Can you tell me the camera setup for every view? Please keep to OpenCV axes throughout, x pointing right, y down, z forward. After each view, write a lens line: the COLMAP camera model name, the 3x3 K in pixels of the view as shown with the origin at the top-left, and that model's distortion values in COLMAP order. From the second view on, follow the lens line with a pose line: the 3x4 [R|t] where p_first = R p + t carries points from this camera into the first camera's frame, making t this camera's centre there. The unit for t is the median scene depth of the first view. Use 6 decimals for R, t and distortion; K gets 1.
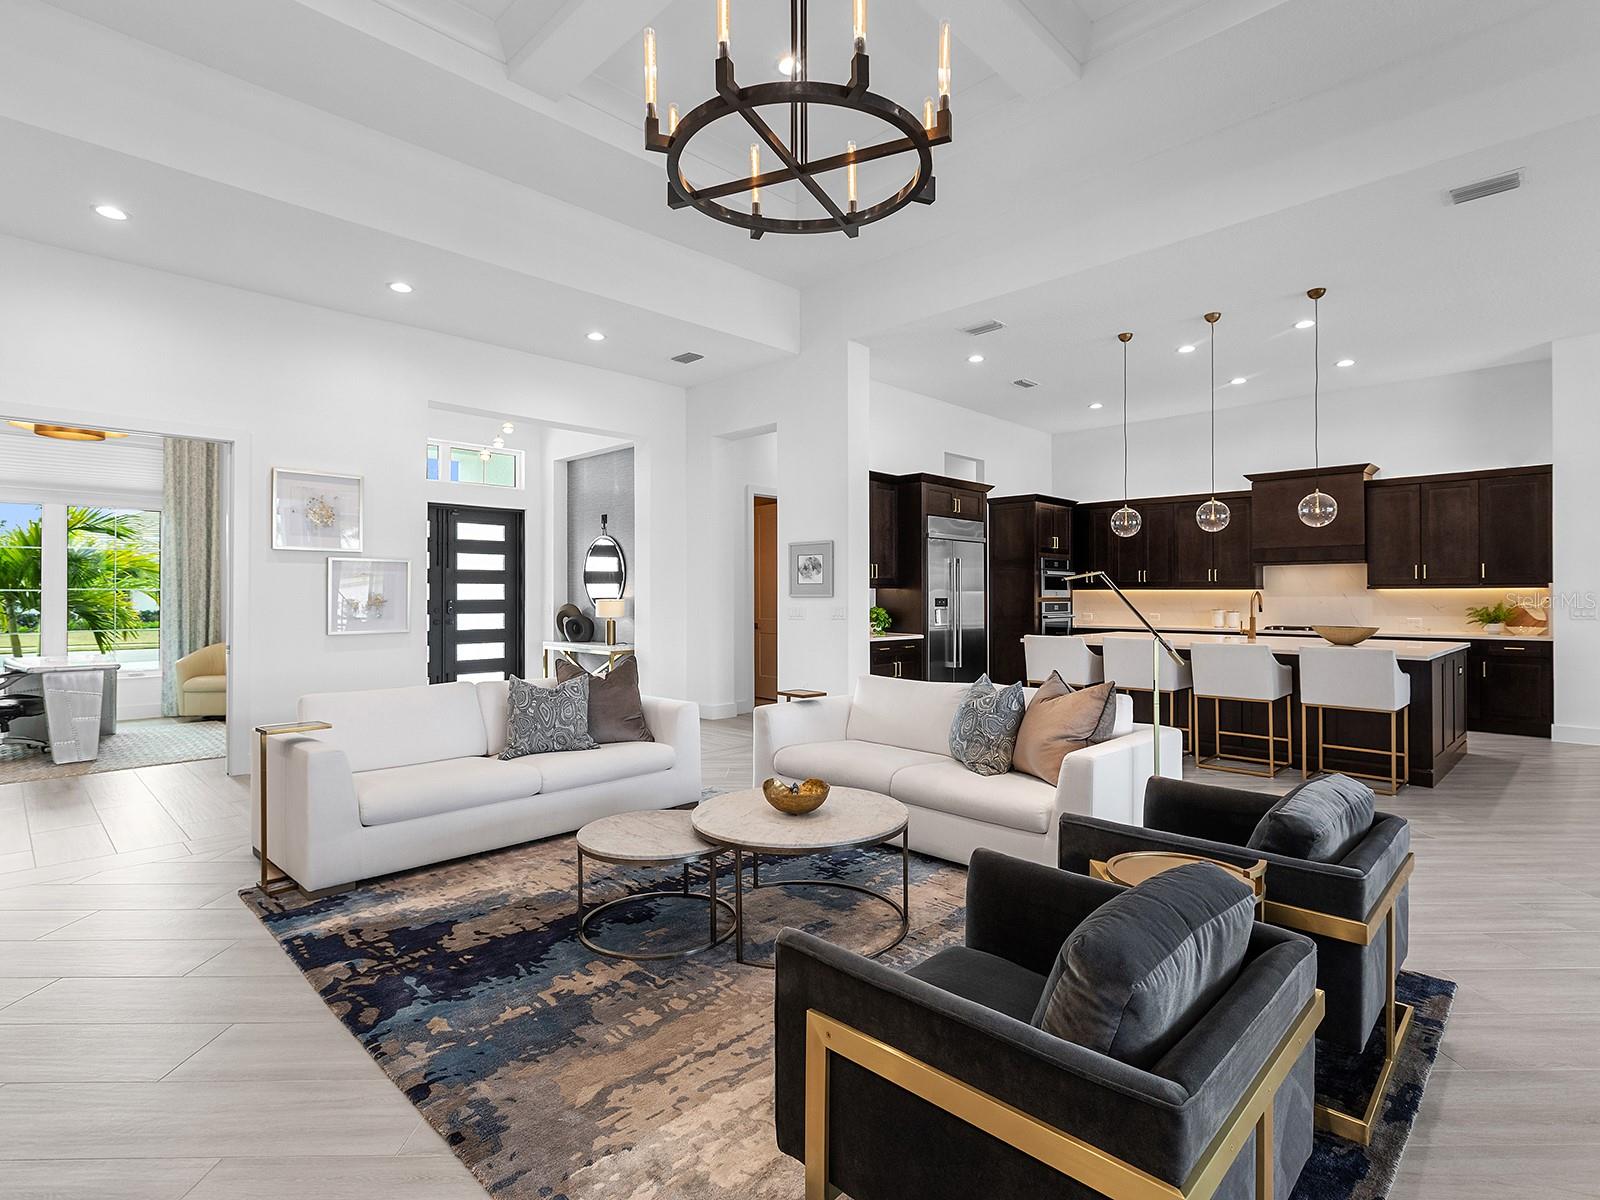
lens RADIAL K [[800.8, 0, 809.1], [0, 800.8, 590.1], [0, 0, 1]] dist [0.000002, 0.000342]
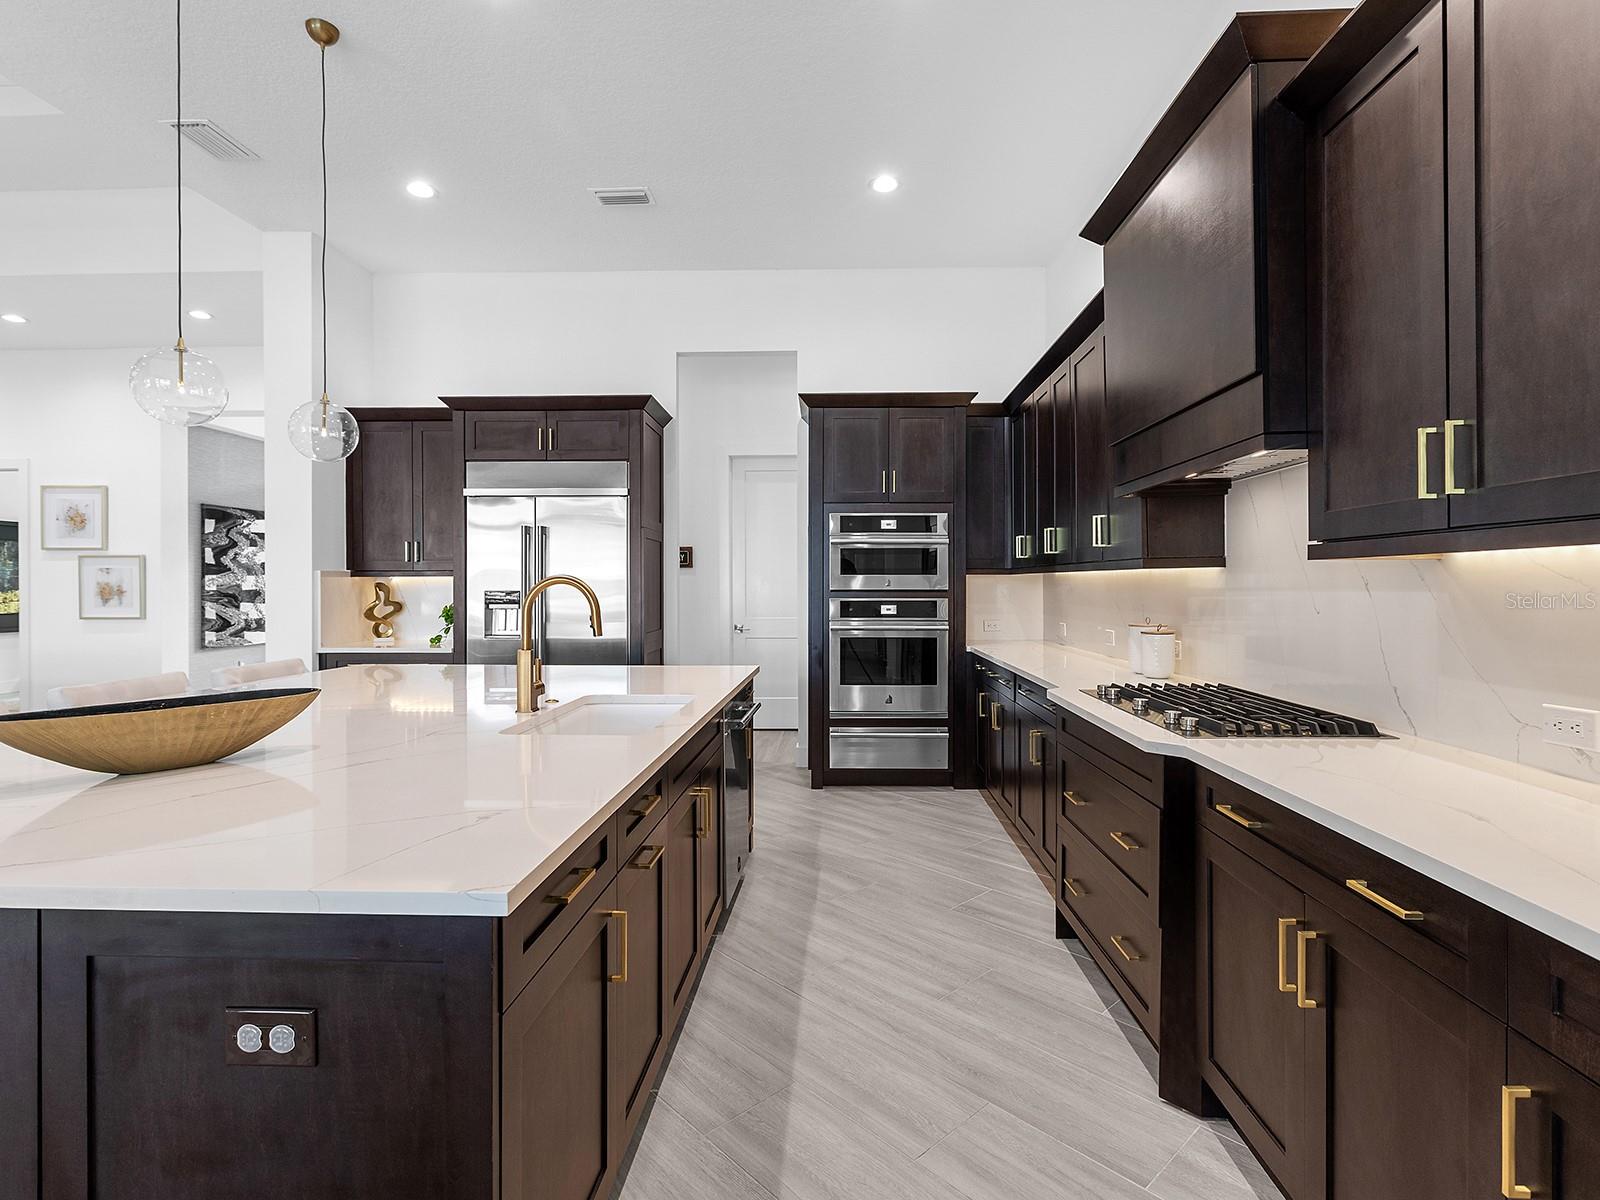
lens RADIAL K [[800.8, 0, 809.1], [0, 800.8, 590.1], [0, 0, 1]] dist [0.000002, 0.000342]
pose [[0.667586, 0.004330, -0.744520, 0.783237], [0.005059, 0.999934, 0.010351, 0.004812], [0.744516, -0.010677, 0.667520, 0.747544]]
